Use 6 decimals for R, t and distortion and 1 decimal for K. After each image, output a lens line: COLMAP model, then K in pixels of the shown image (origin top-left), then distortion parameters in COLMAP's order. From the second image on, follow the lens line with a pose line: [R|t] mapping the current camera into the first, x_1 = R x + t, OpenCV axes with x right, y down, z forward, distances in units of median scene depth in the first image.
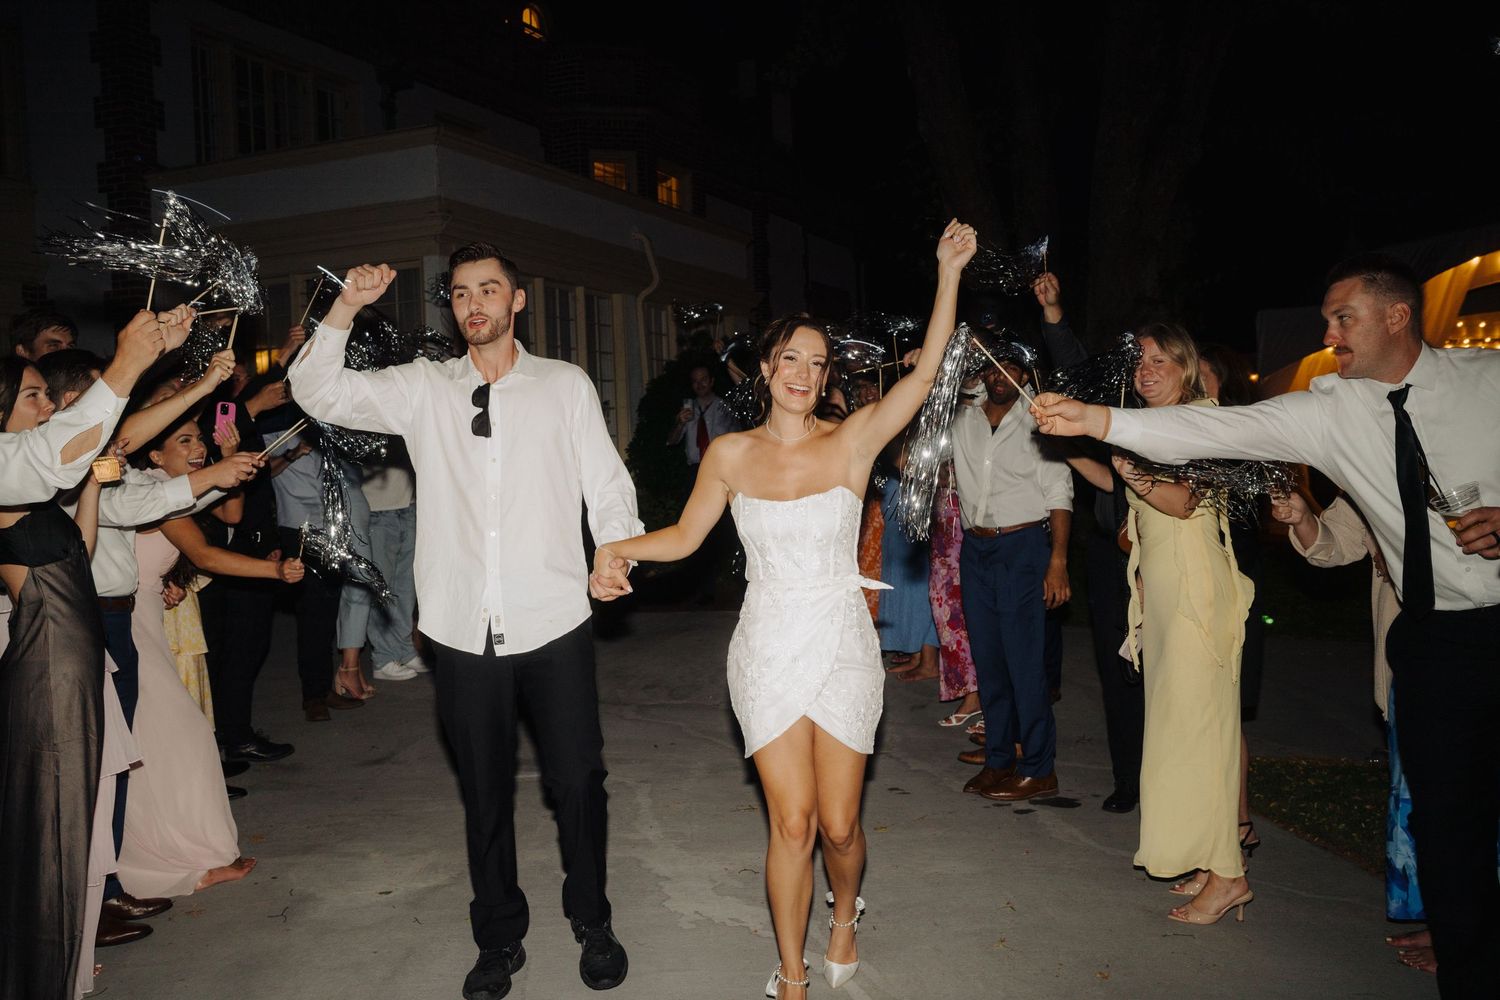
lens RADIAL K [[1442.5, 0, 749.5], [0, 1442.5, 499.2], [0, 0, 1]] dist [-0.003266, 0.000000]
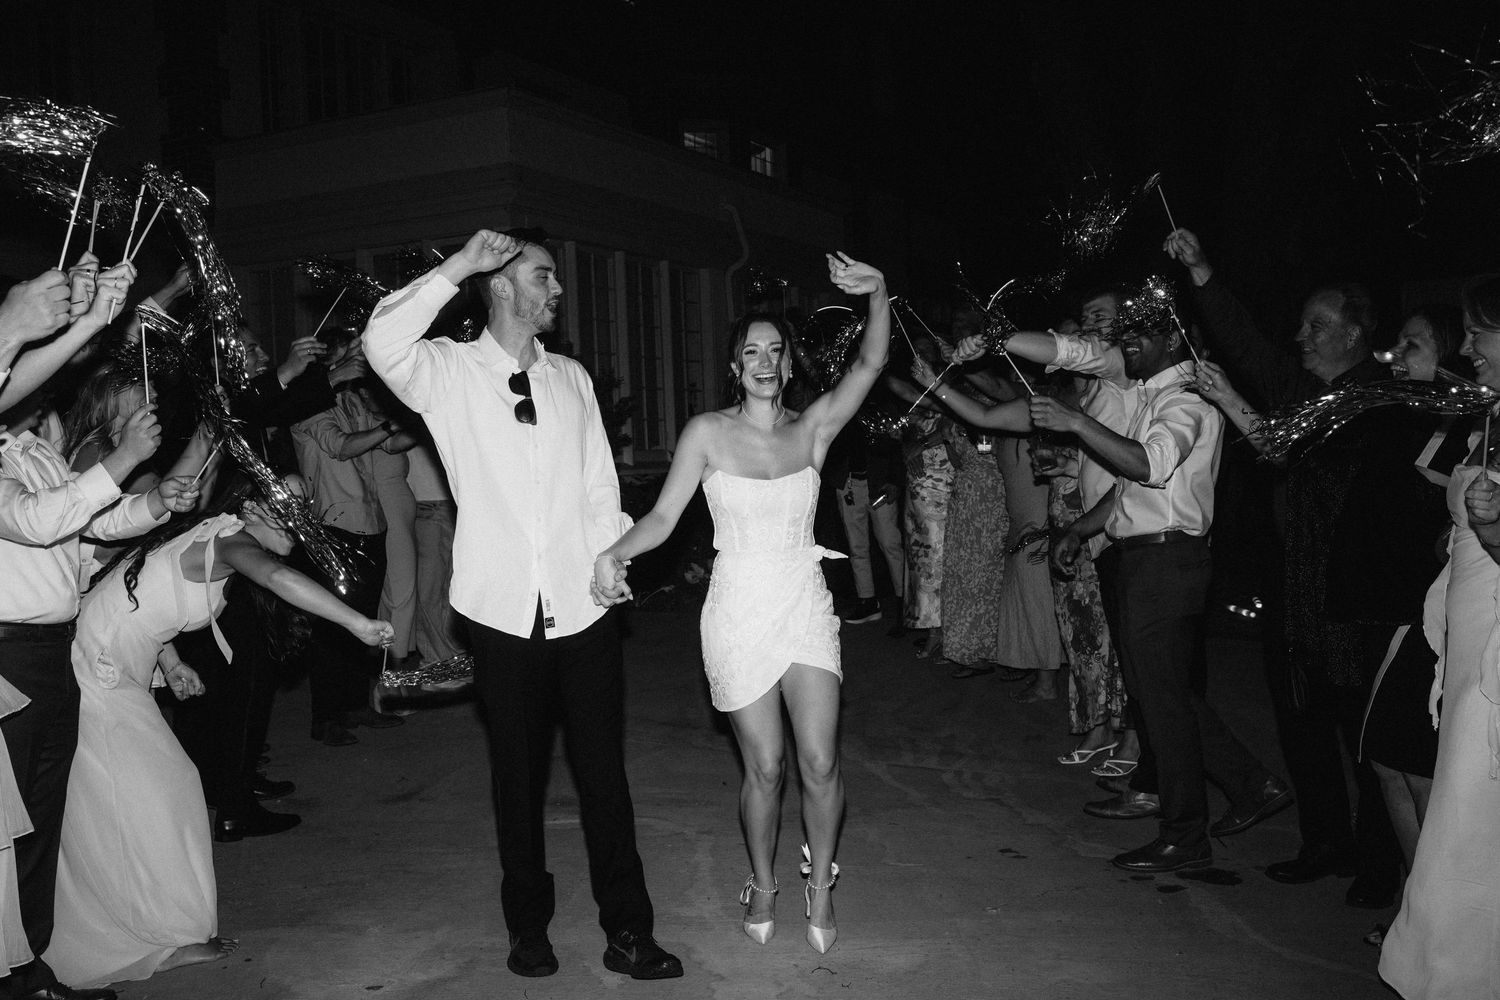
lens RADIAL K [[1442.5, 0, 753.3], [0, 1442.5, 509.2], [0, 0, 1]] dist [-0.003266, 0.000000]
pose [[0.997699, 0.003397, -0.067714, 0.009408], [-0.002155, 0.999828, 0.018407, -0.007569], [0.067765, -0.018219, 0.997535, 0.147793]]
